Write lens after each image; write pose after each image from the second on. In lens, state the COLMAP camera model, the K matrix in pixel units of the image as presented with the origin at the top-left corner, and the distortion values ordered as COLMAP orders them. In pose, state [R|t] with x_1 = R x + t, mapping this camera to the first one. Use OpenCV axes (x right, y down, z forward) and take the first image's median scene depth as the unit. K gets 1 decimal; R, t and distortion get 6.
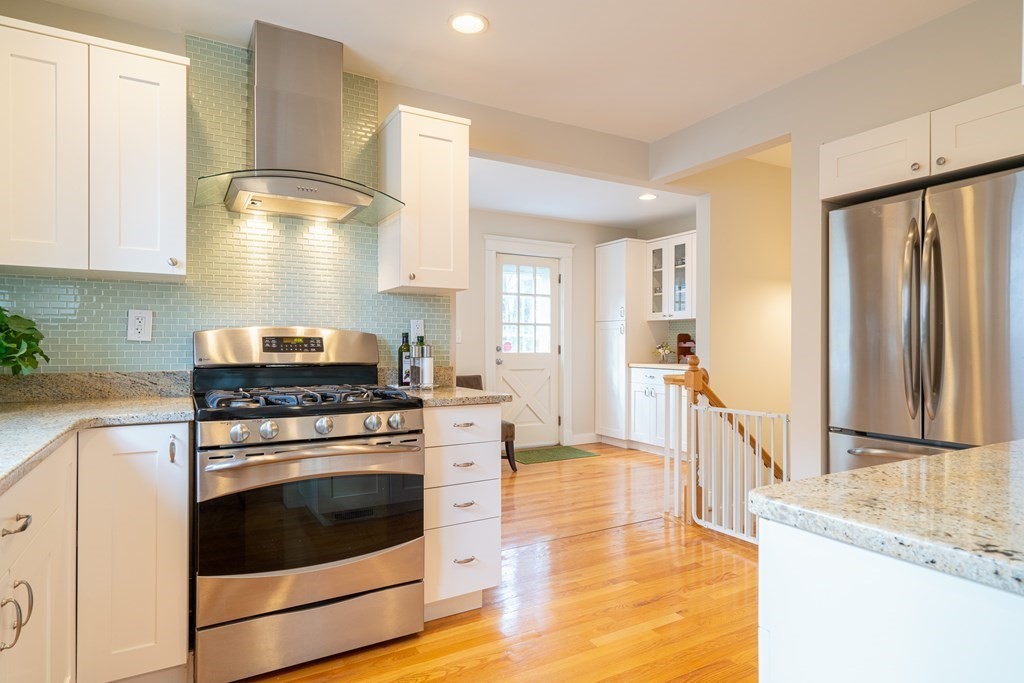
lens RADIAL K [[557.5, 0, 496.4], [0, 557.5, 345.3], [0, 0, 1]] dist [0.004786, 0.002970]
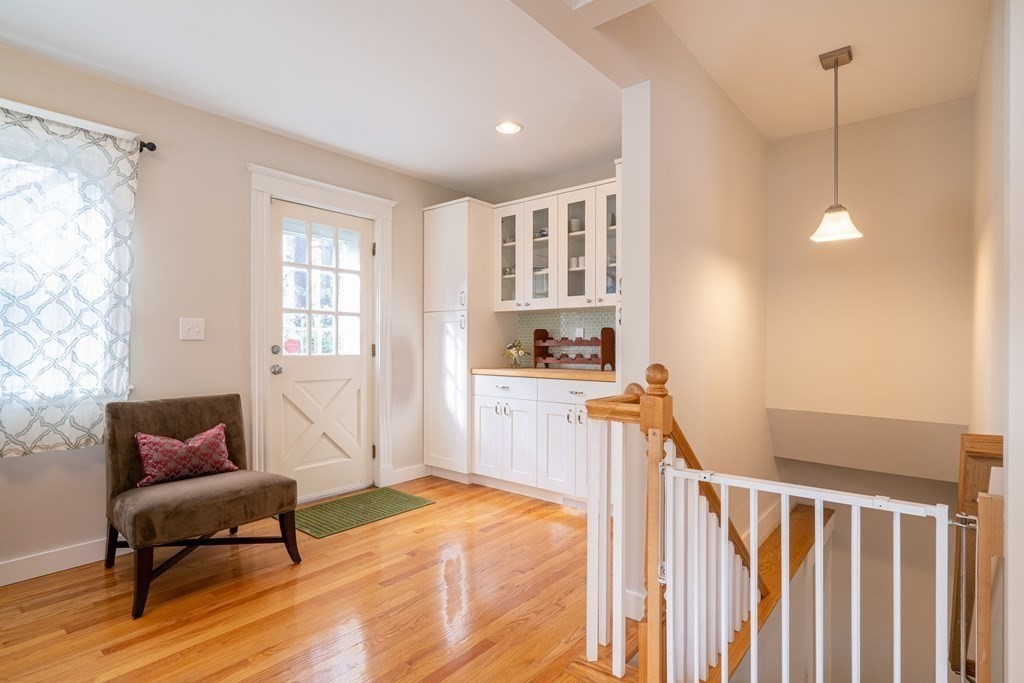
lens RADIAL K [[495.2, 0, 510.5], [0, 495.2, 348.8], [0, 0, 1]] dist [0.000813, 0.002000]
pose [[0.921918, -0.001498, 0.387382, 0.034241], [-0.002281, 0.999954, 0.009294, -0.000191], [-0.387378, -0.009452, 0.921872, 0.401669]]
